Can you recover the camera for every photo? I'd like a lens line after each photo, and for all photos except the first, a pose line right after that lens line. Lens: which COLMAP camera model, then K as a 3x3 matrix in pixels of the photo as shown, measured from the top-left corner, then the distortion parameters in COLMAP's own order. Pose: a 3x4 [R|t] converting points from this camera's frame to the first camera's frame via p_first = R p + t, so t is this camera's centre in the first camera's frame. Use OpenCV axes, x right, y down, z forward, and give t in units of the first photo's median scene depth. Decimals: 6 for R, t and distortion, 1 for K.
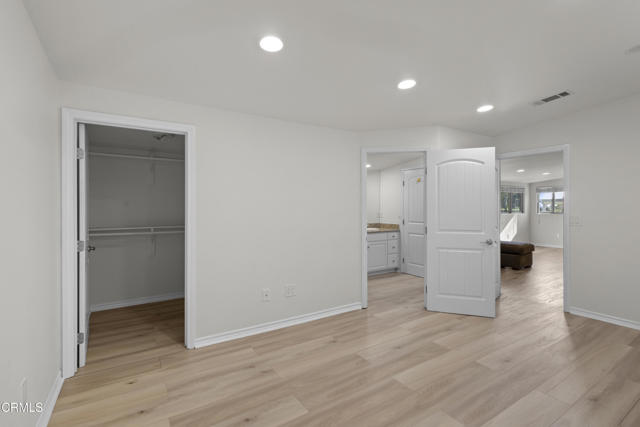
lens RADIAL K [[295.1, 0, 318.9], [0, 295.1, 210.3], [0, 0, 1]] dist [0.000307, -0.000492]
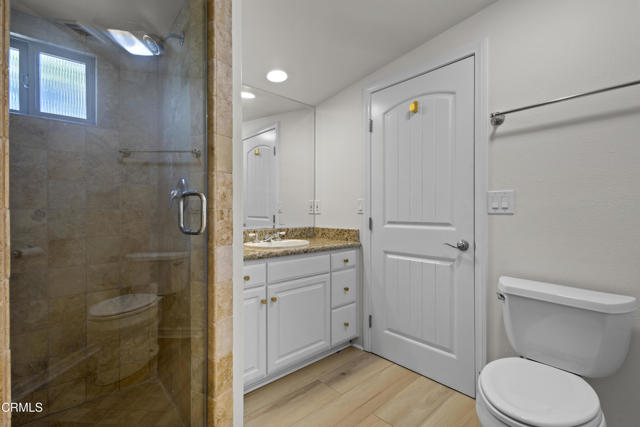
lens RADIAL K [[295.1, 0, 320.5], [0, 295.1, 213.9], [0, 0, 1]] dist [0.000307, -0.000492]
pose [[0.983726, -0.000239, 0.179674, 0.148663], [0.001265, 0.999984, -0.005595, 0.028294], [-0.179670, 0.005731, 0.983710, 0.618865]]
